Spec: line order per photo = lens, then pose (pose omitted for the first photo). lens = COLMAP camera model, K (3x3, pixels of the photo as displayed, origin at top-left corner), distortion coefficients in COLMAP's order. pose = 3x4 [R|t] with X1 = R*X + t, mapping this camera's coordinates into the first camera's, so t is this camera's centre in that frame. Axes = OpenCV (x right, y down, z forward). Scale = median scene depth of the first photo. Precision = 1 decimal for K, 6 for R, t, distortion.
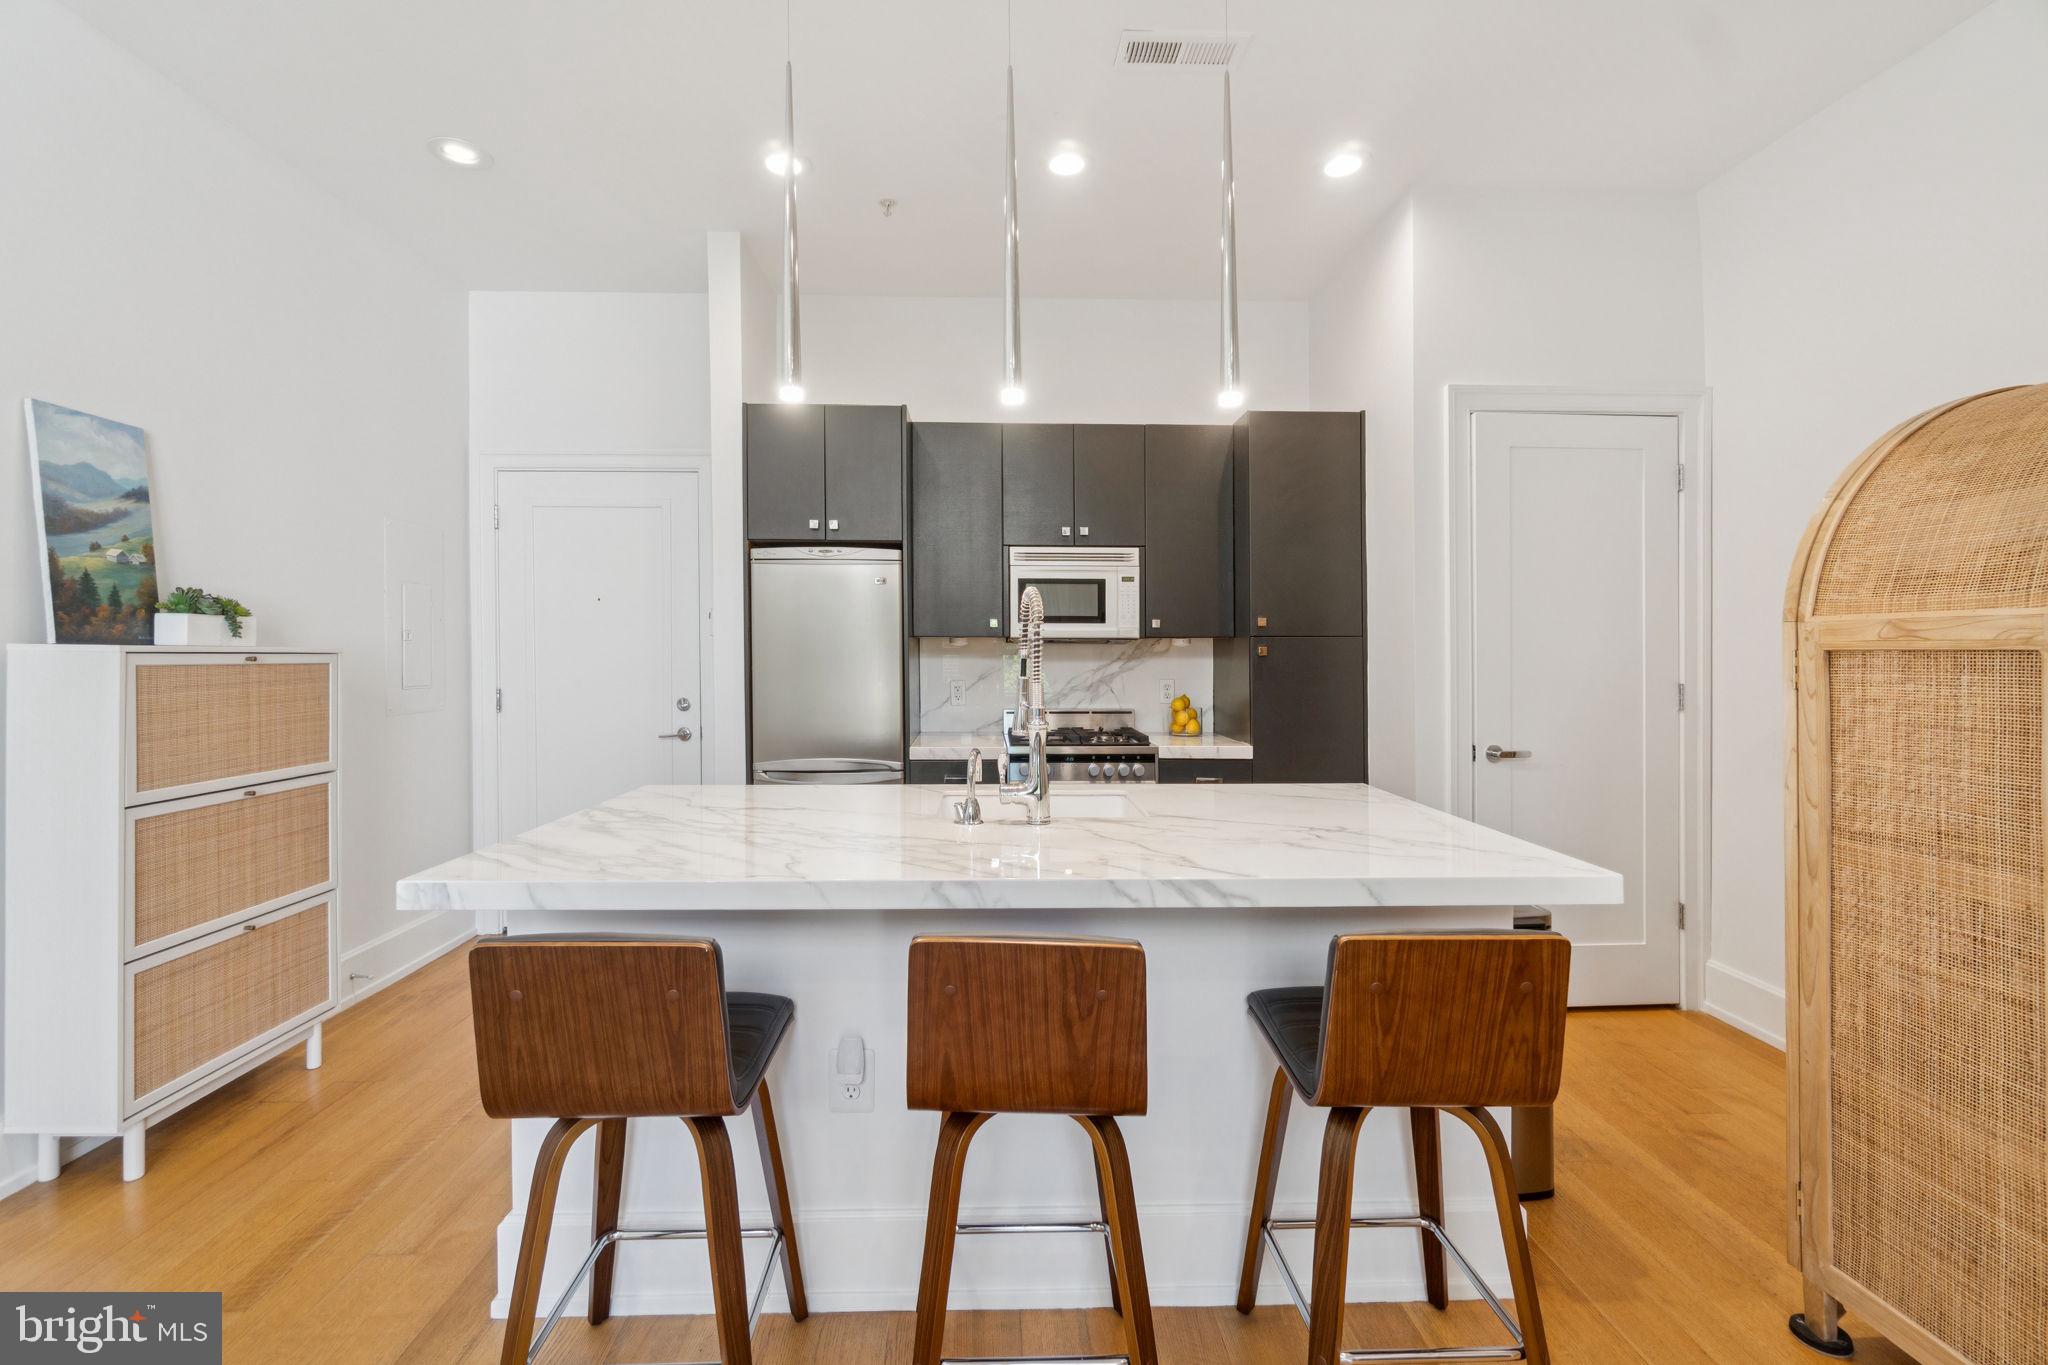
lens RADIAL K [[920.3, 0, 1020.8], [0, 920.3, 659.2], [0, 0, 1]] dist [-0.000053, -0.000230]
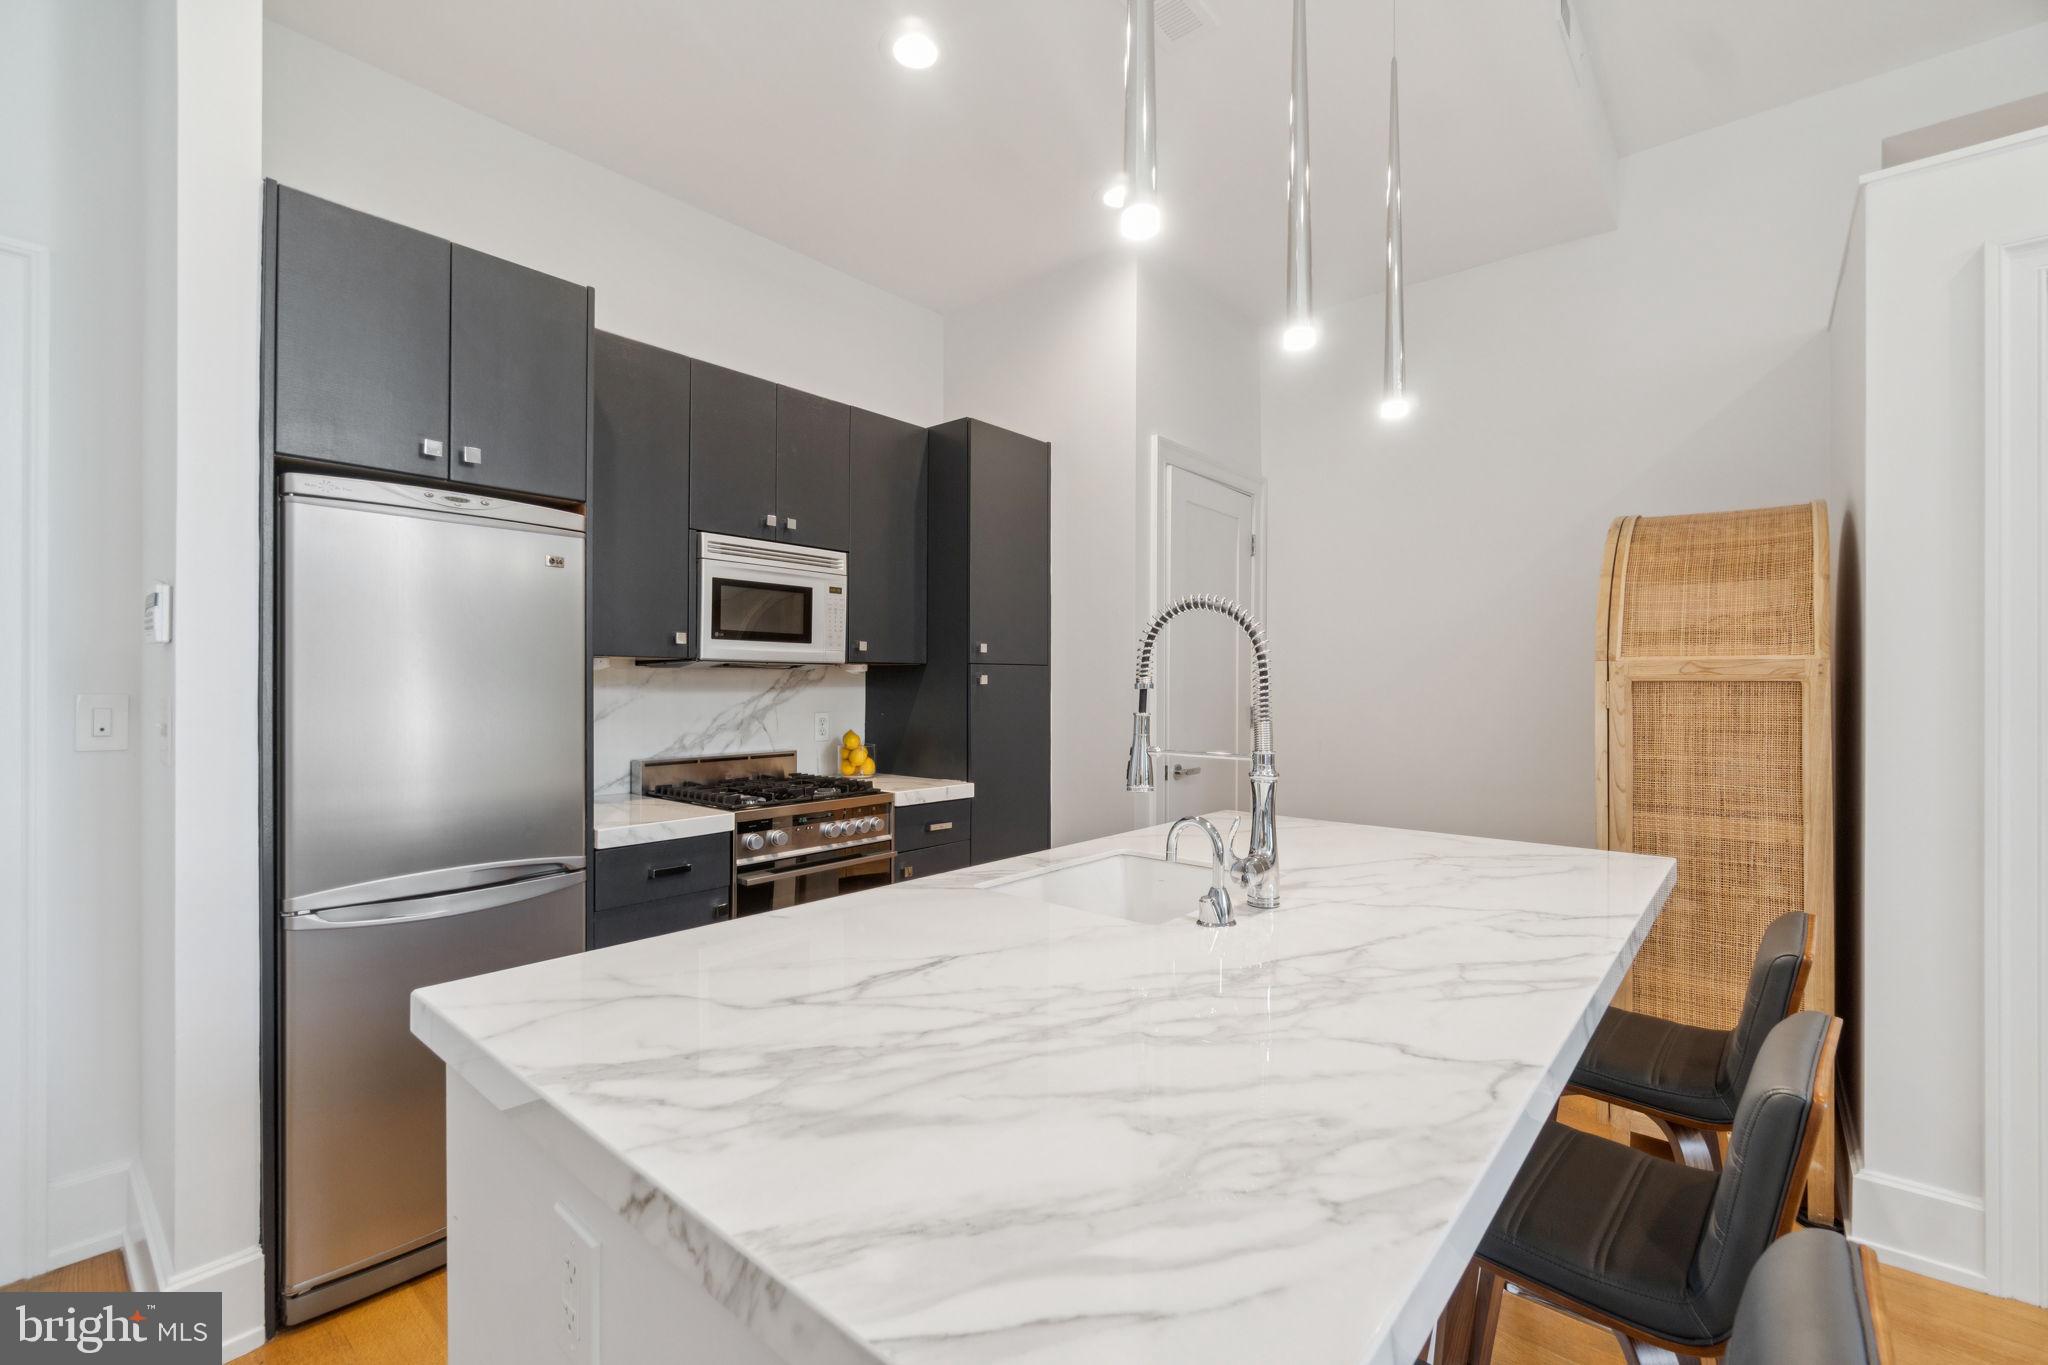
lens RADIAL K [[890.4, 0, 1014.8], [0, 890.4, 679.4], [0, 0, 1]] dist [-0.006507, -0.000309]
pose [[0.671356, 0.003710, 0.741125, -0.380010], [0.002642, 0.999969, -0.007399, -0.002225], [-0.741130, 0.006925, 0.671326, 0.376445]]
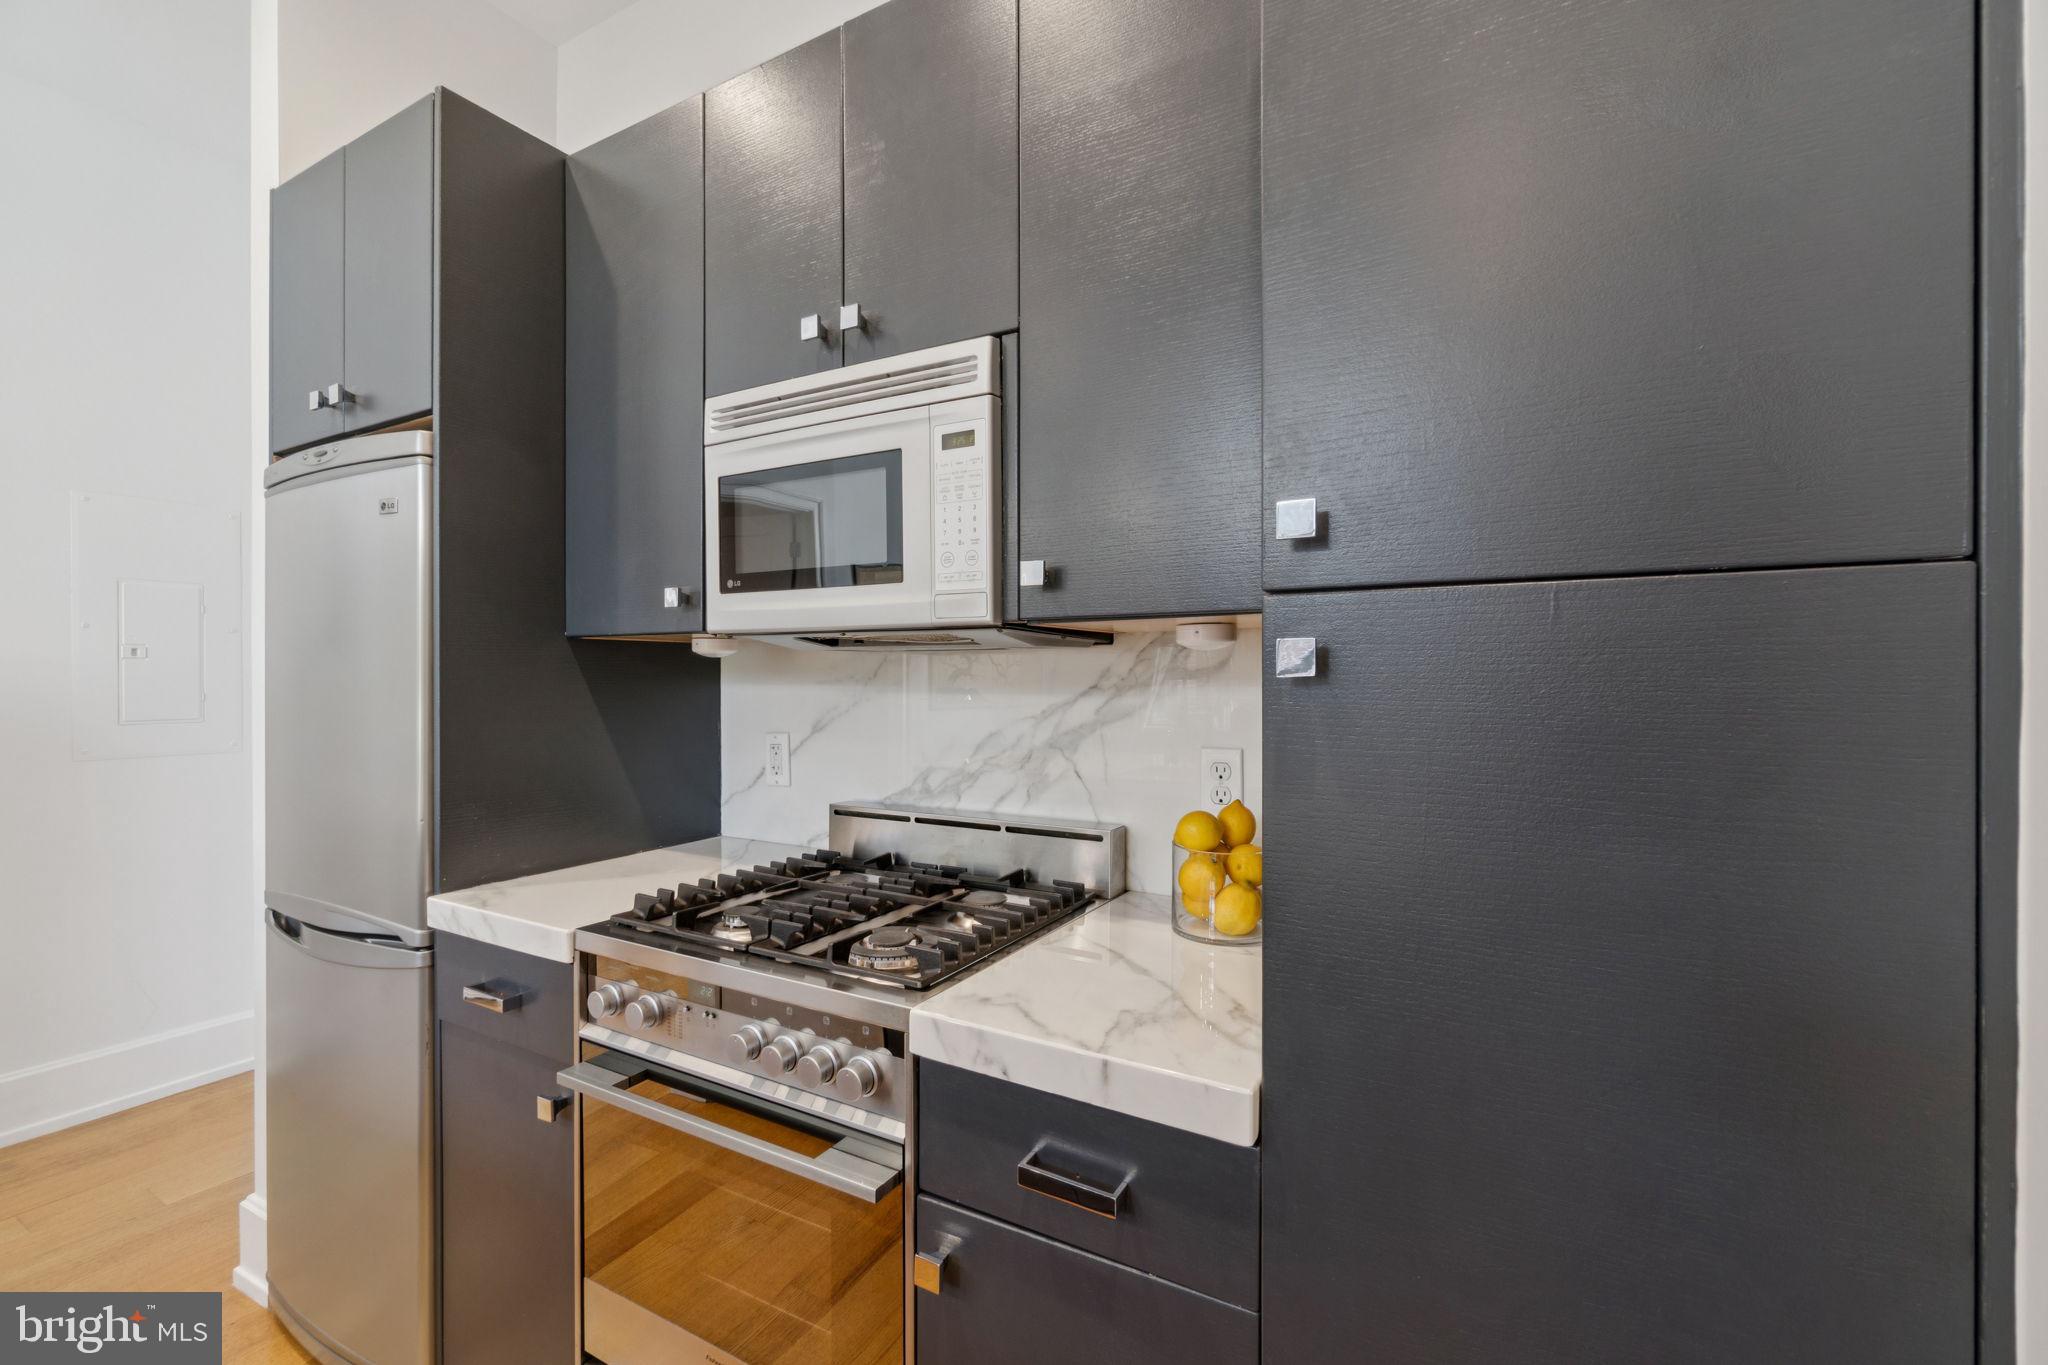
lens RADIAL K [[890.4, 0, 1014.8], [0, 890.4, 679.4], [0, 0, 1]] dist [-0.006507, -0.000309]
pose [[0.845833, 0.001124, -0.533447, 0.314877], [-0.002307, 0.999996, -0.001550, -0.003557], [0.533443, 0.002541, 0.845832, 0.792974]]
